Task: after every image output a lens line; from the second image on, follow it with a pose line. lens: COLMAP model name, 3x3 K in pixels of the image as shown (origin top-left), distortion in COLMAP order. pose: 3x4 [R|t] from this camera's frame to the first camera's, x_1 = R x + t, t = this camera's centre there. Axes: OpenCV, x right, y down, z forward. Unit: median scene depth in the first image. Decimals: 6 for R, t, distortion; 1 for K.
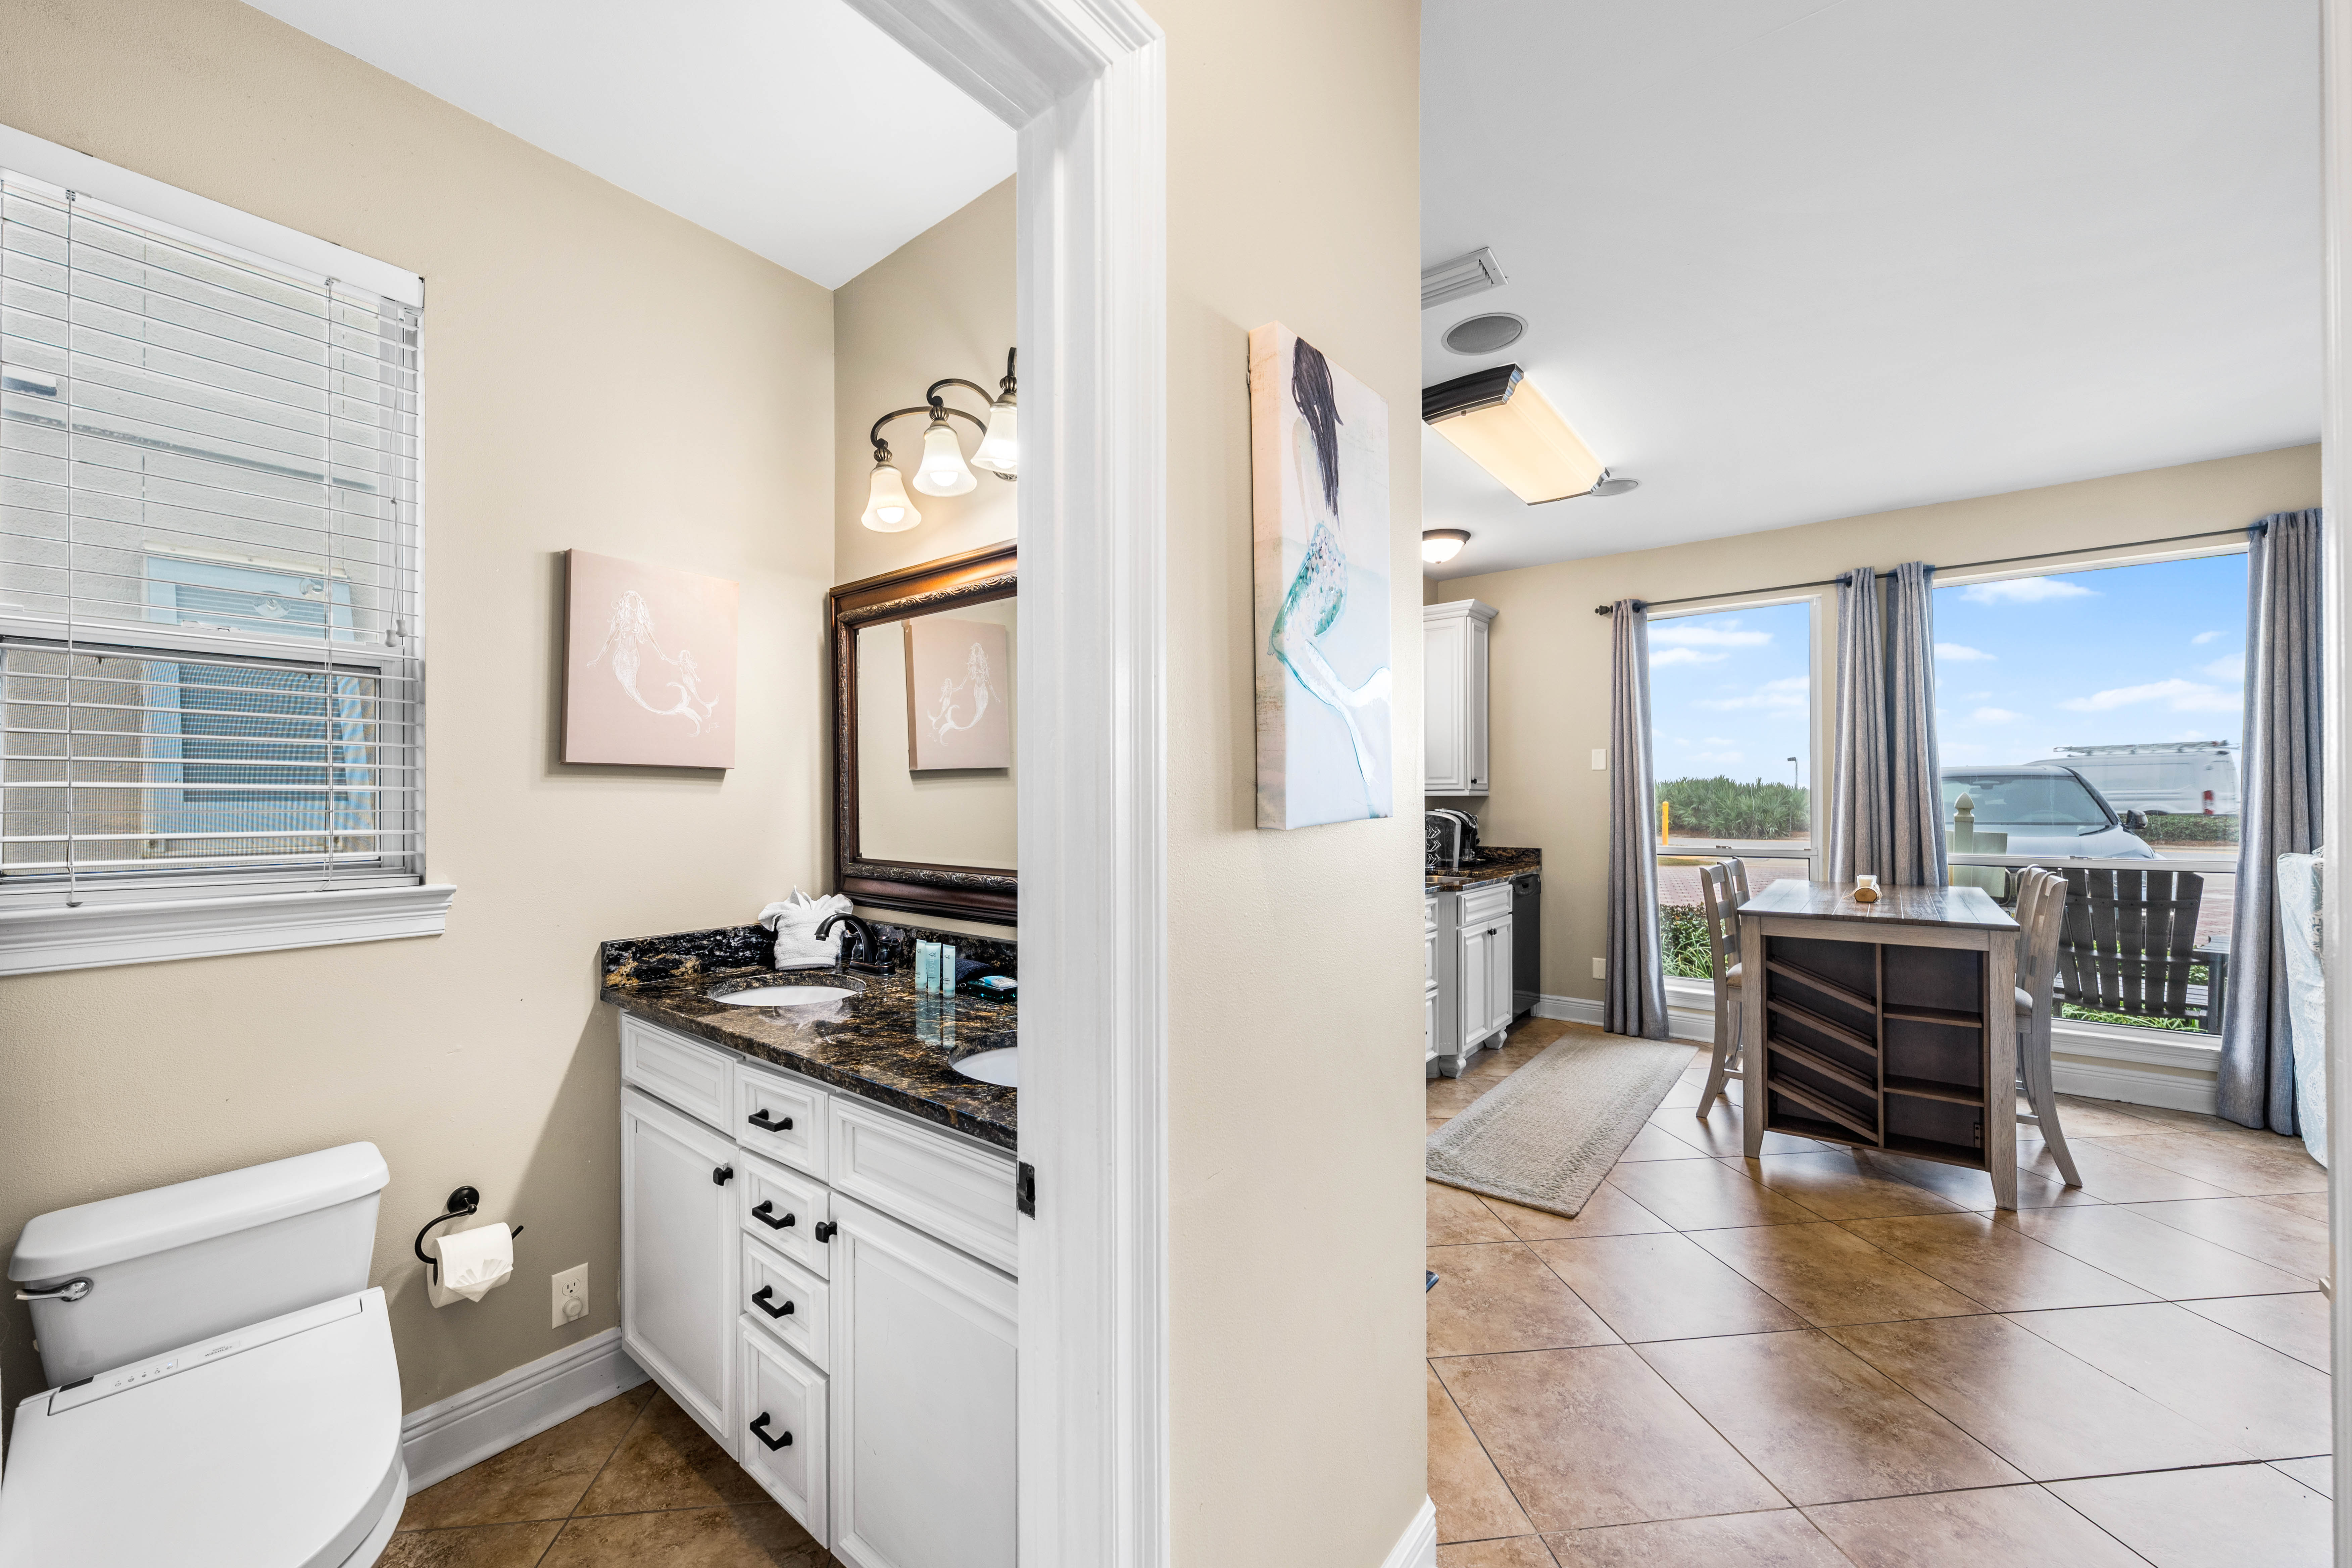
lens RADIAL K [[904.0, 0, 1176.6], [0, 904.0, 792.9], [0, 0, 1]] dist [0.000102, -0.000064]
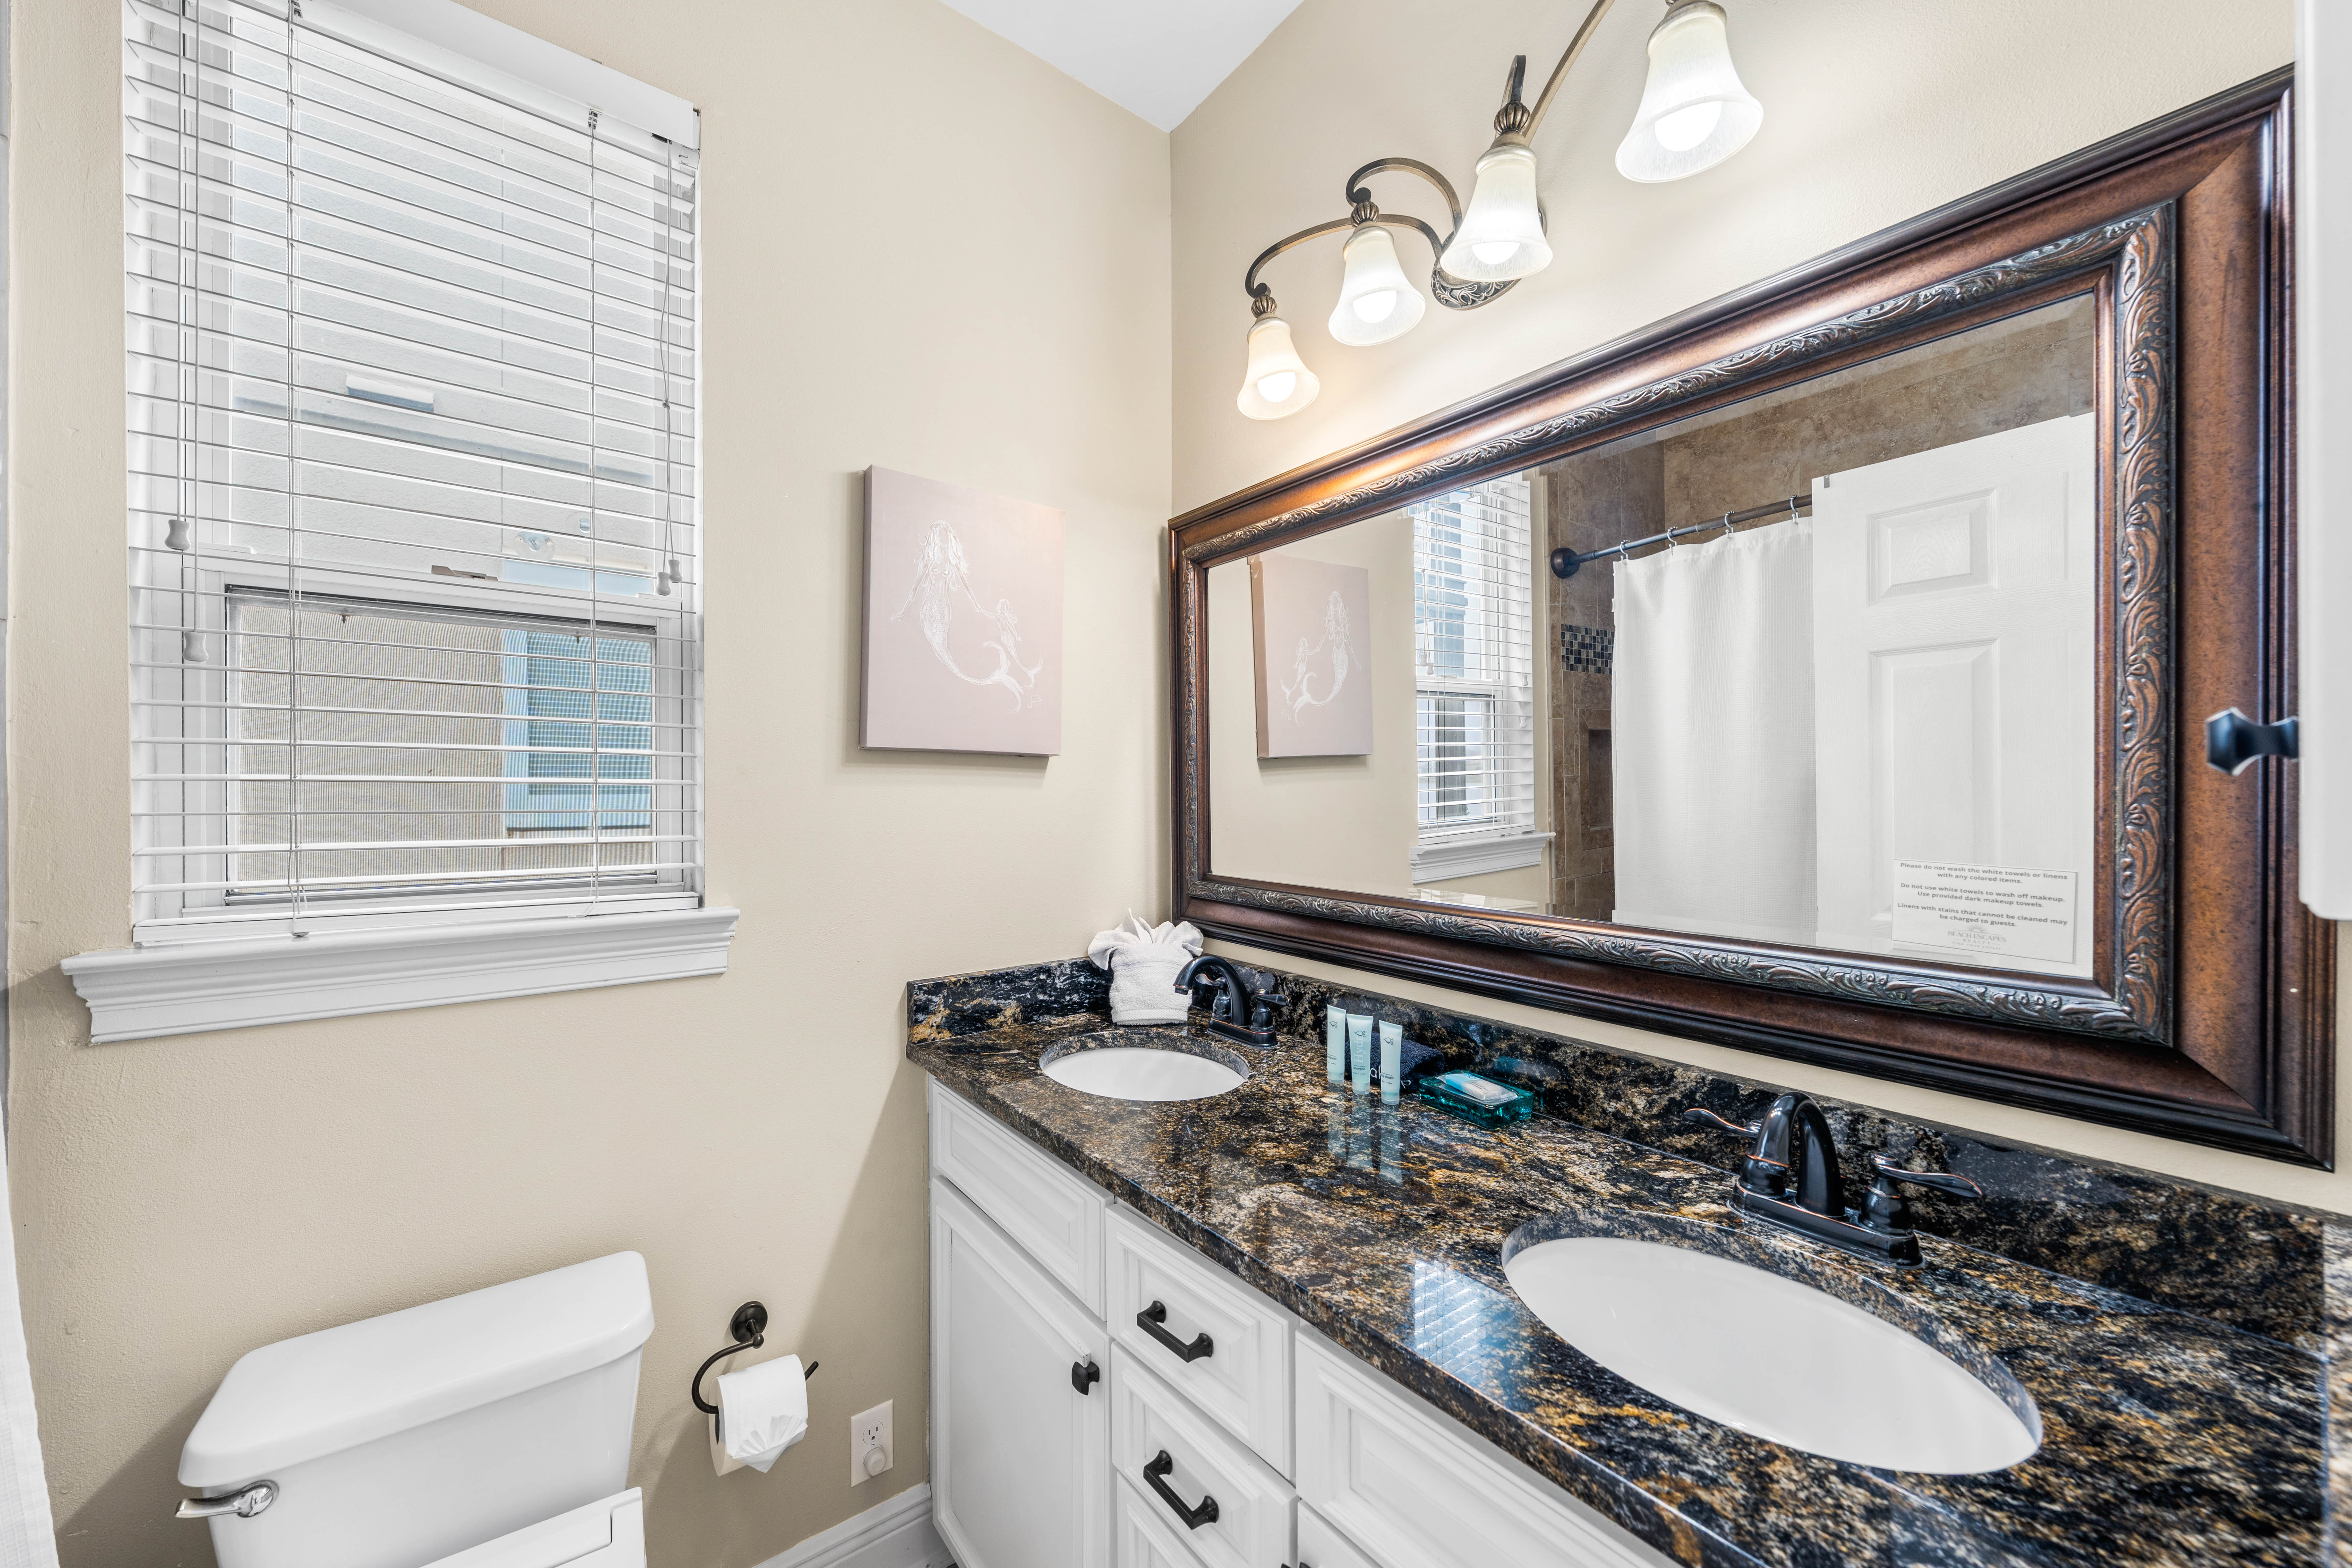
lens RADIAL K [[878.0, 0, 1177.8], [0, 878.0, 791.9], [0, 0, 1]] dist [-0.001189, 0.000080]
pose [[0.971290, 0.002122, -0.237888, -0.239788], [-0.000523, 0.999977, 0.006783, -0.001320], [0.237897, -0.006464, 0.971269, 0.337146]]
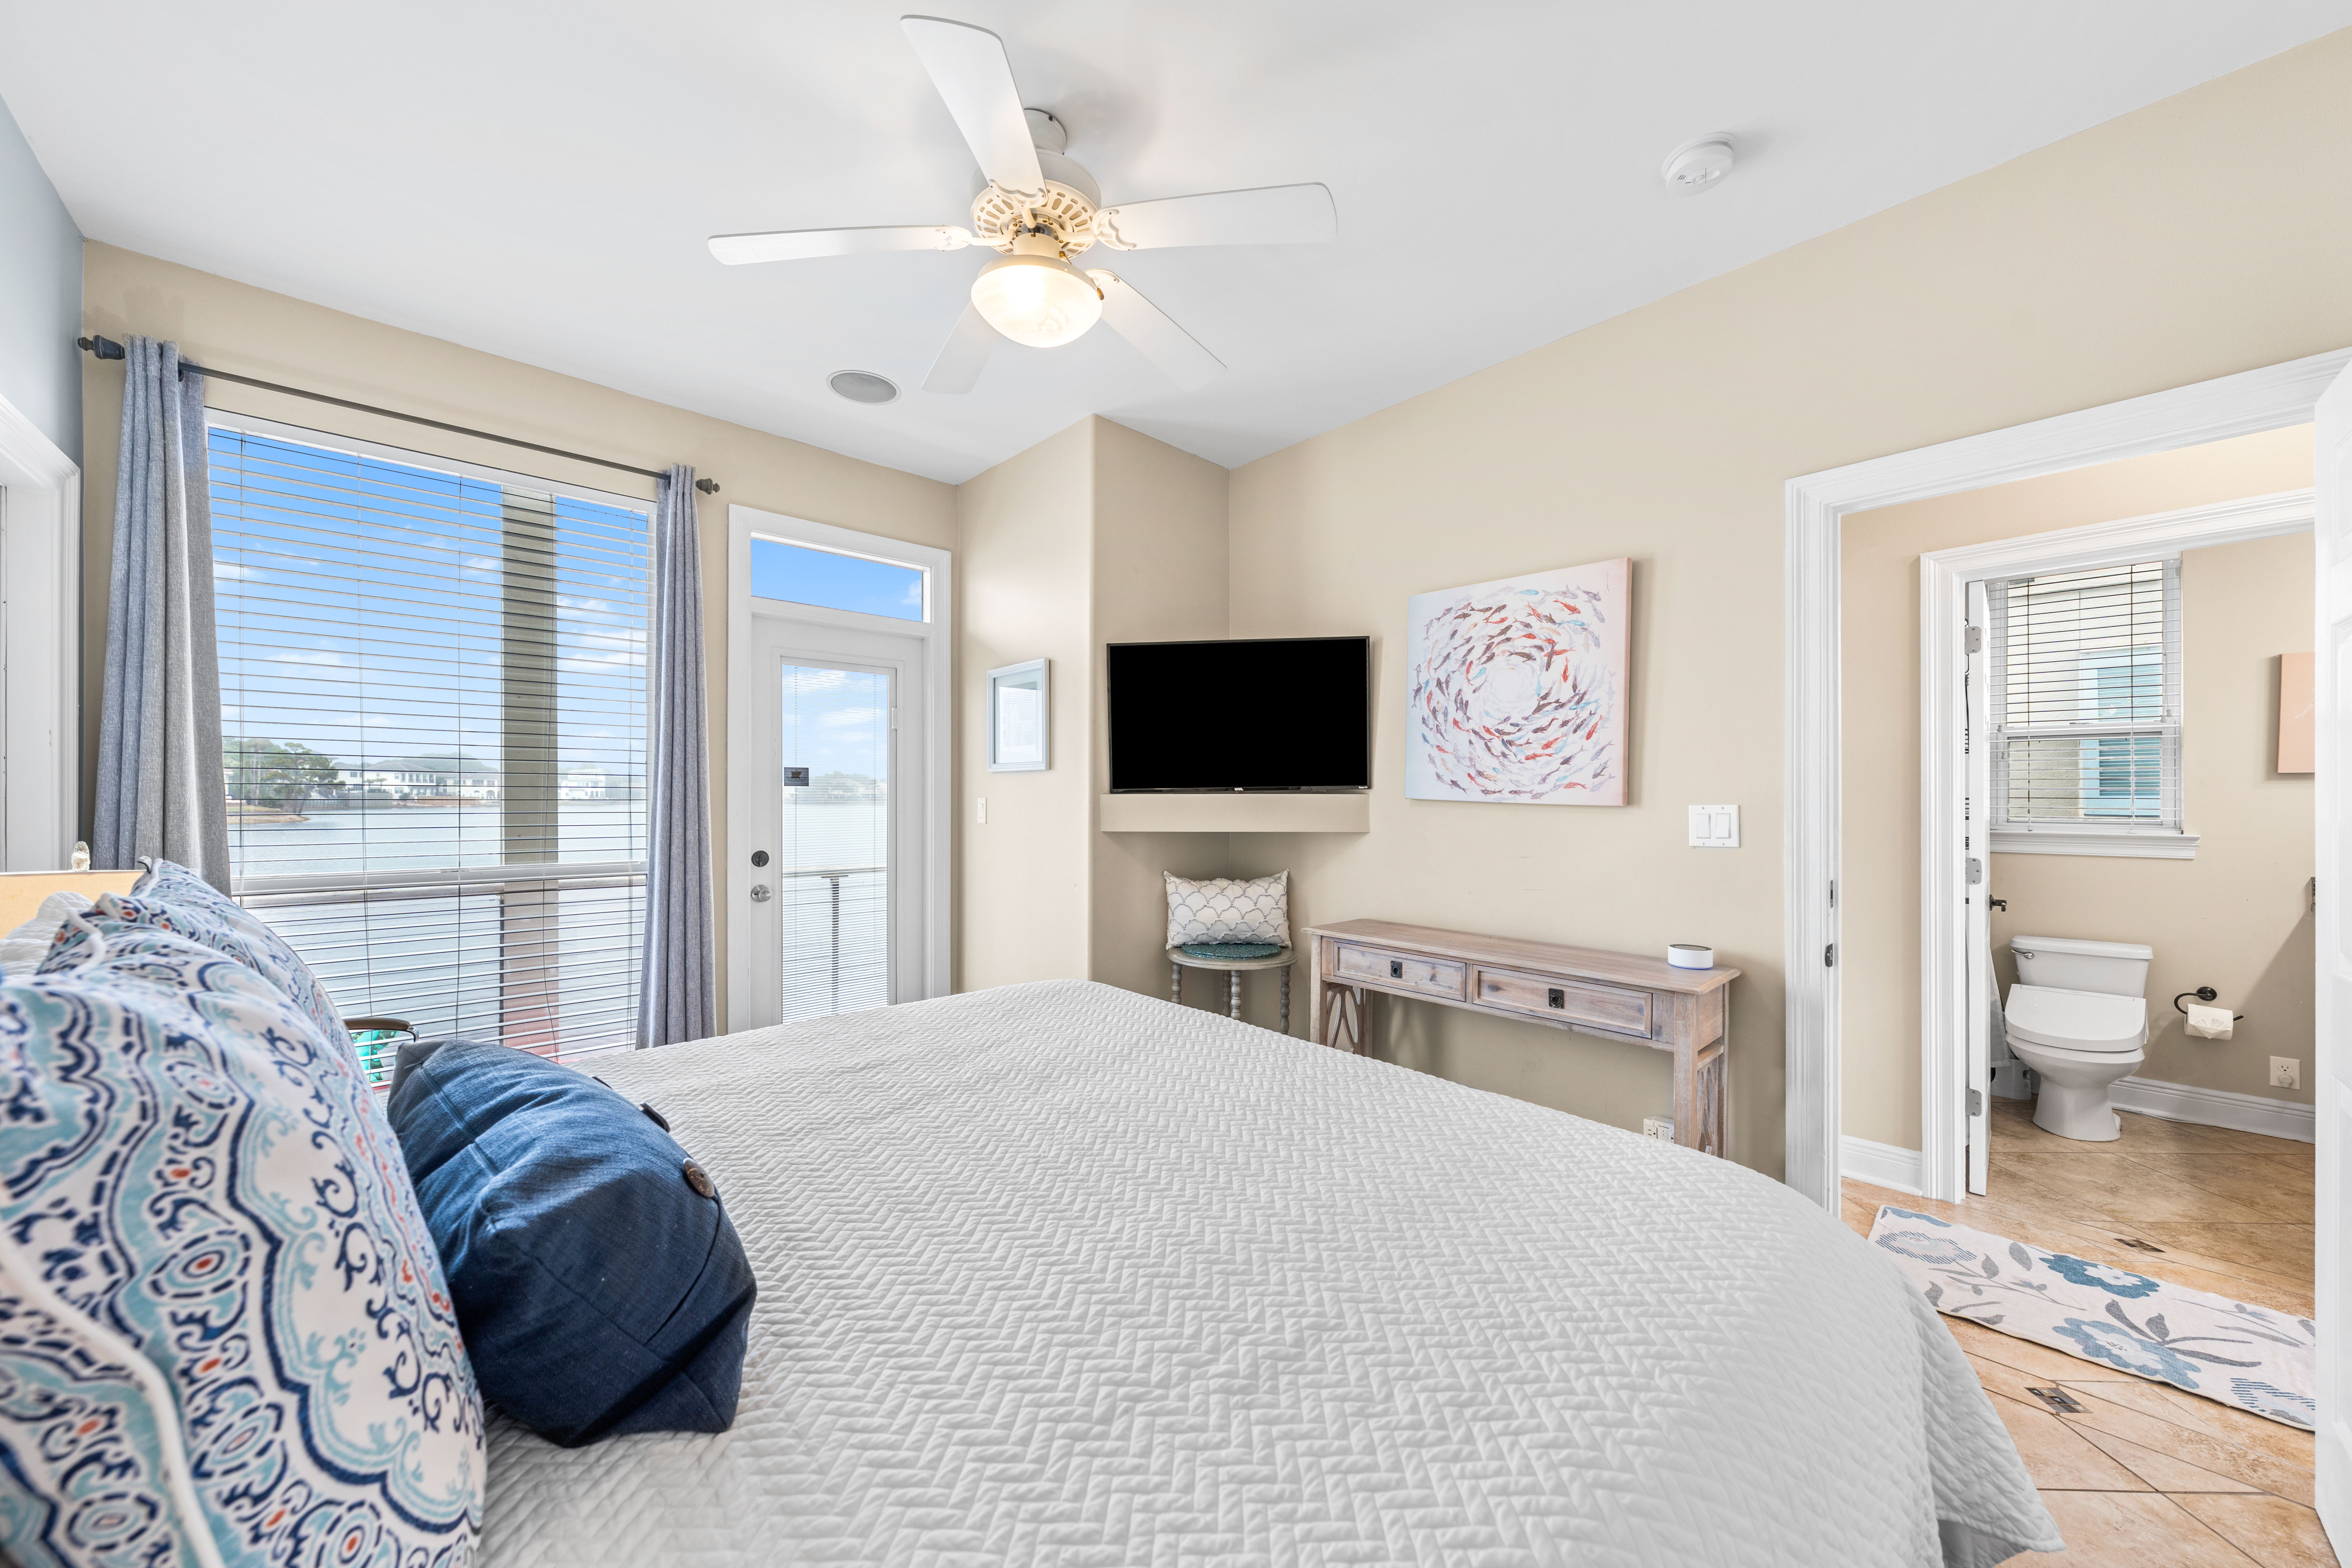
lens RADIAL K [[834.3, 0, 1173.5], [0, 834.3, 799.9], [0, 0, 1]] dist [0.000953, -0.000012]
pose [[-0.140373, 0.001572, -0.990098, 1.245061], [-0.000870, 0.999998, 0.001711, 0.018637], [0.990098, 0.001101, -0.140371, -0.919835]]
